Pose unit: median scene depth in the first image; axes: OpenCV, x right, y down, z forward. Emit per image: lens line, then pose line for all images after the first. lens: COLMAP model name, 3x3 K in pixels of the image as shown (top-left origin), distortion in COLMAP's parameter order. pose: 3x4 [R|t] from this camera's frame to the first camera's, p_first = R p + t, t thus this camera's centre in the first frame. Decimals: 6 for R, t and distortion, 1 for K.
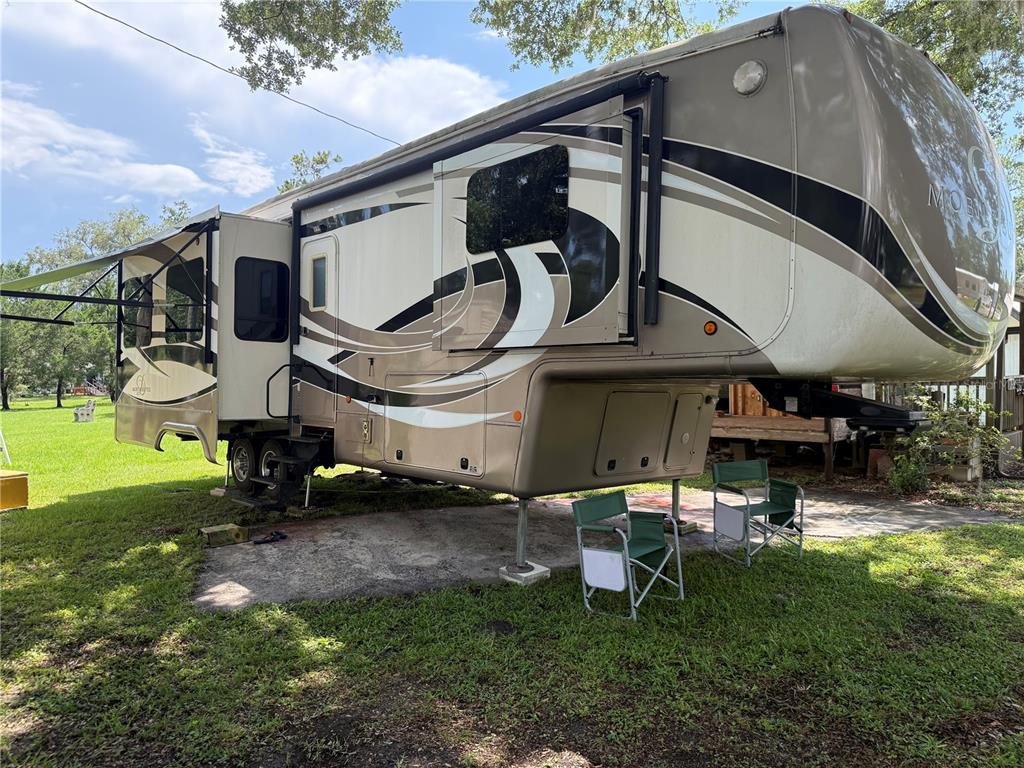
lens RADIAL K [[721.2, 0, 512.6], [0, 721.2, 385.3], [0, 0, 1]] dist [0.037617, -0.010264]
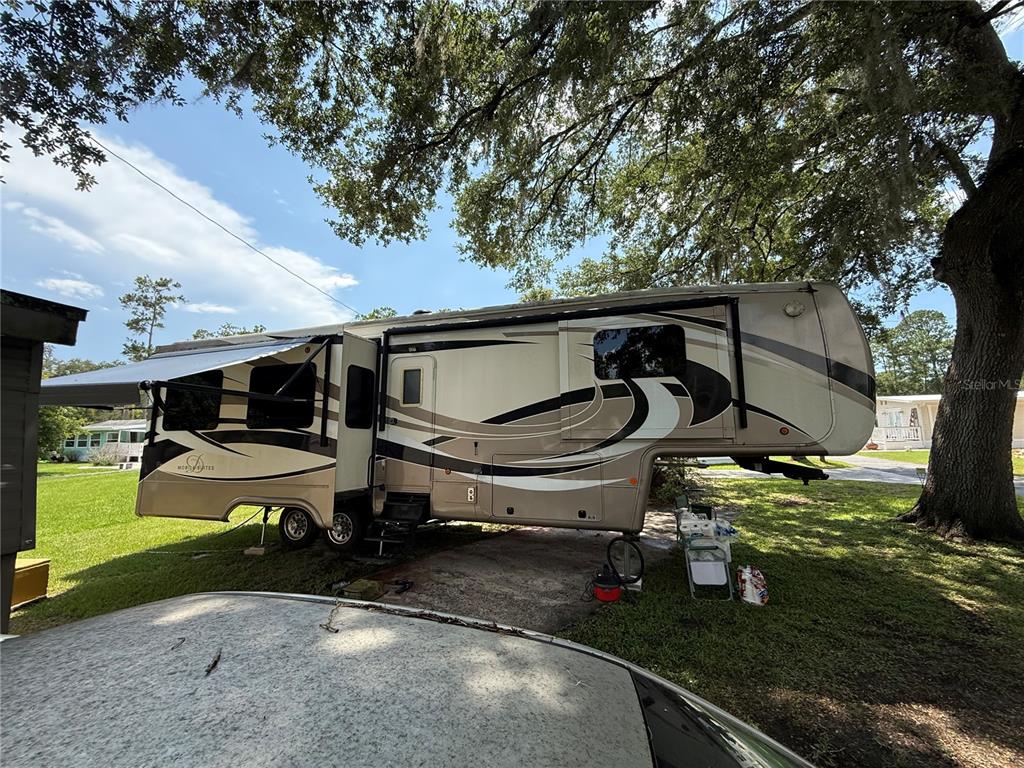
lens RADIAL K [[413.7, 0, 513.0], [0, 413.7, 383.0], [0, 0, 1]] dist [0.002767, 0.000707]
pose [[0.873587, 0.055895, 0.483447, -0.536155], [0.014971, 0.989826, -0.141494, -0.036807], [-0.486437, 0.130845, 0.863862, 0.236191]]
